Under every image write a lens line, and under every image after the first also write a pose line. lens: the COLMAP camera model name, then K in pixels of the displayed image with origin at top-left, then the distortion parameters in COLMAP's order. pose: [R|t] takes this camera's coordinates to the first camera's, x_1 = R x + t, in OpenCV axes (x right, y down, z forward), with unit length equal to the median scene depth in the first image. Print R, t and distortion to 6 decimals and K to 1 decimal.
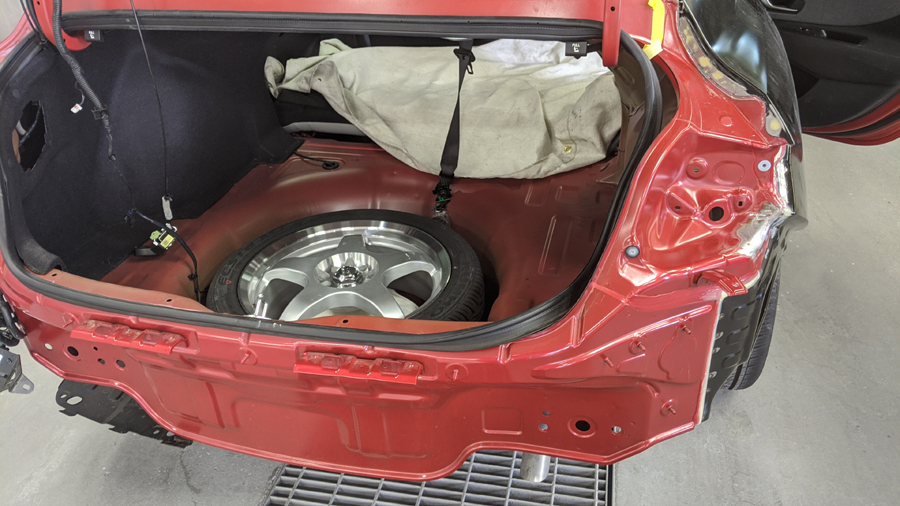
lens RADIAL K [[717.7, 0, 451.3], [0, 717.7, 237.1], [0, 0, 1]] dist [0.069348, -0.137235]
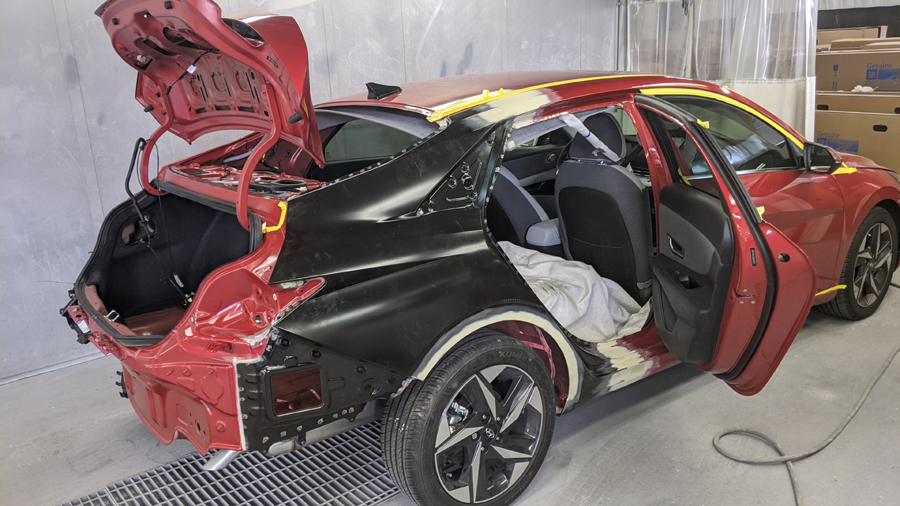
lens RADIAL K [[707.3, 0, 444.4], [0, 707.3, 254.4], [0, 0, 1]] dist [0.076463, -0.132717]
pose [[0.782649, 0.172707, -0.598025, 1.056100], [-0.315698, 0.938139, -0.142231, -0.047590], [0.536466, 0.300112, 0.788757, -0.109437]]
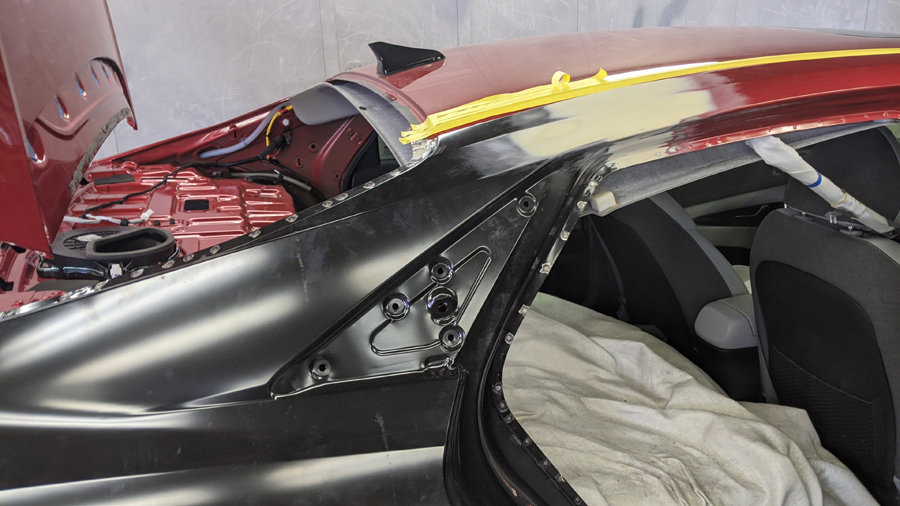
lens RADIAL K [[715.3, 0, 466.0], [0, 715.3, 252.6], [0, 0, 1]] dist [0.060809, -0.138723]
pose [[0.540577, 0.298199, -0.786673, 0.720095], [-0.440363, 0.897039, 0.037431, -0.419109], [0.716838, 0.326187, 0.616235, 0.542832]]
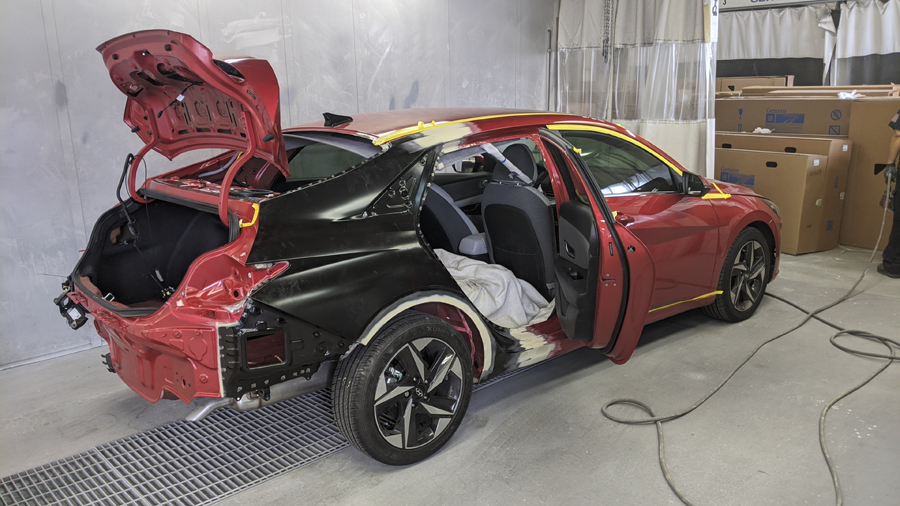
lens RADIAL K [[702.7, 0, 450.9], [0, 702.7, 266.6], [0, 0, 1]] dist [0.088861, -0.154624]
pose [[0.823488, 0.165331, -0.542709, 1.284250], [-0.313166, 0.930122, -0.191834, 0.062526], [0.473069, 0.327931, 0.817721, -0.320508]]
